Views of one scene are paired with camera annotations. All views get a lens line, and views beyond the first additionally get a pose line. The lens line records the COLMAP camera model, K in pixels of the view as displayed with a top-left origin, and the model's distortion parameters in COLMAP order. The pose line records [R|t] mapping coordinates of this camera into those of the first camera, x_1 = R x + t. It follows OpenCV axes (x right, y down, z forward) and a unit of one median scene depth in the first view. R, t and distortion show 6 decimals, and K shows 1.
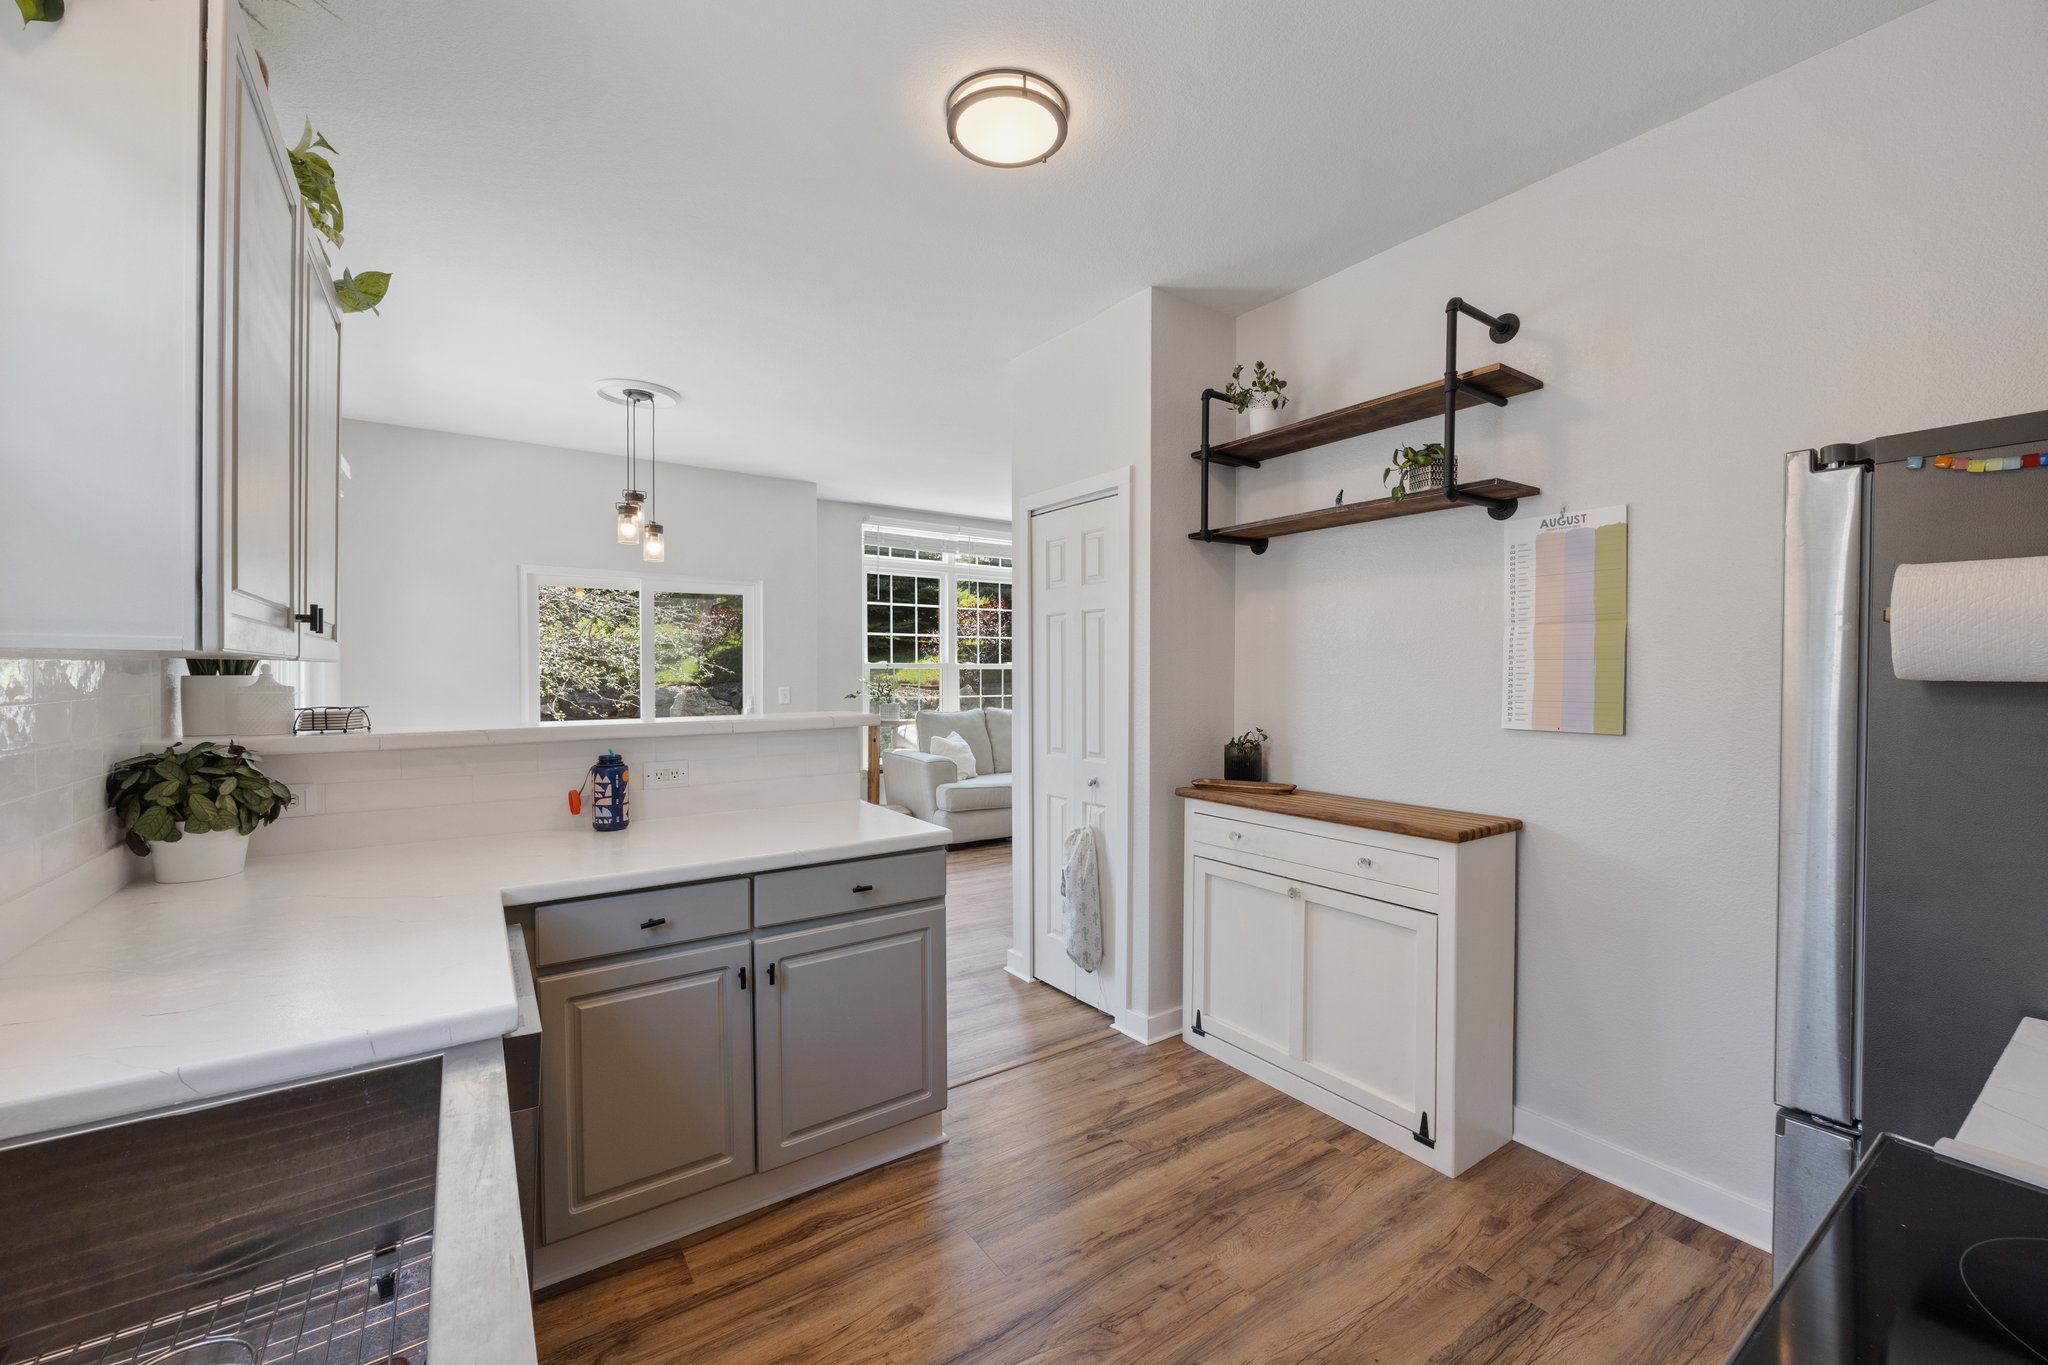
lens RADIAL K [[819.8, 0, 1027.2], [0, 819.8, 679.4], [0, 0, 1]] dist [-0.000880, 0.000012]
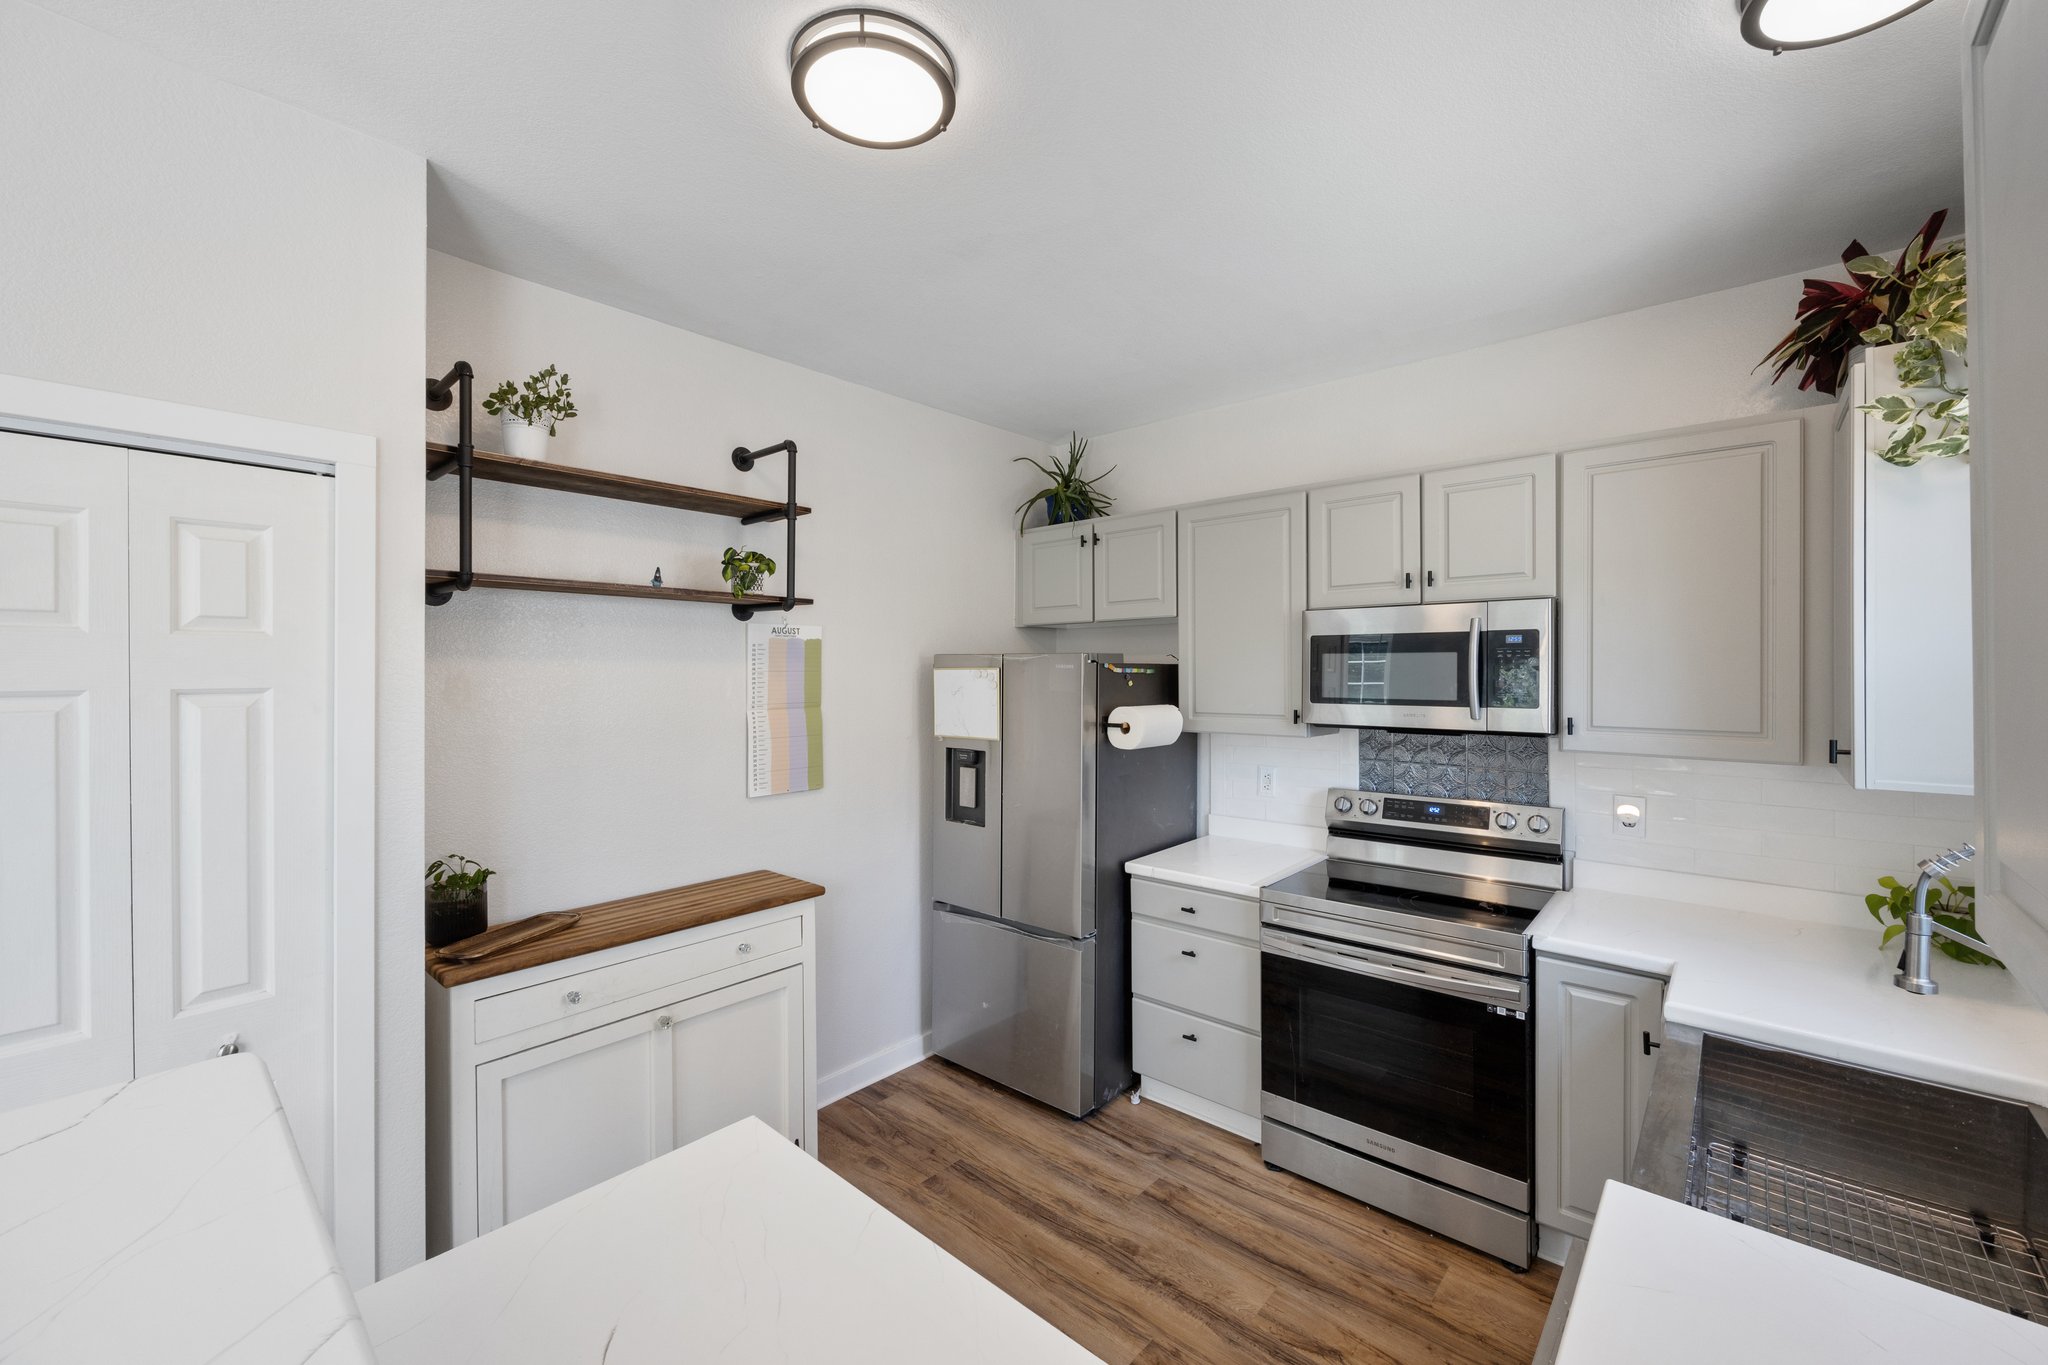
lens RADIAL K [[819.8, 0, 1019.1], [0, 819.8, 669.2], [0, 0, 1]] dist [-0.000880, 0.000012]
pose [[-0.229775, -0.000640, 0.973244, -0.680918], [0.015110, 0.999877, 0.004225, -0.128238], [-0.973126, 0.015676, -0.229737, 0.912398]]
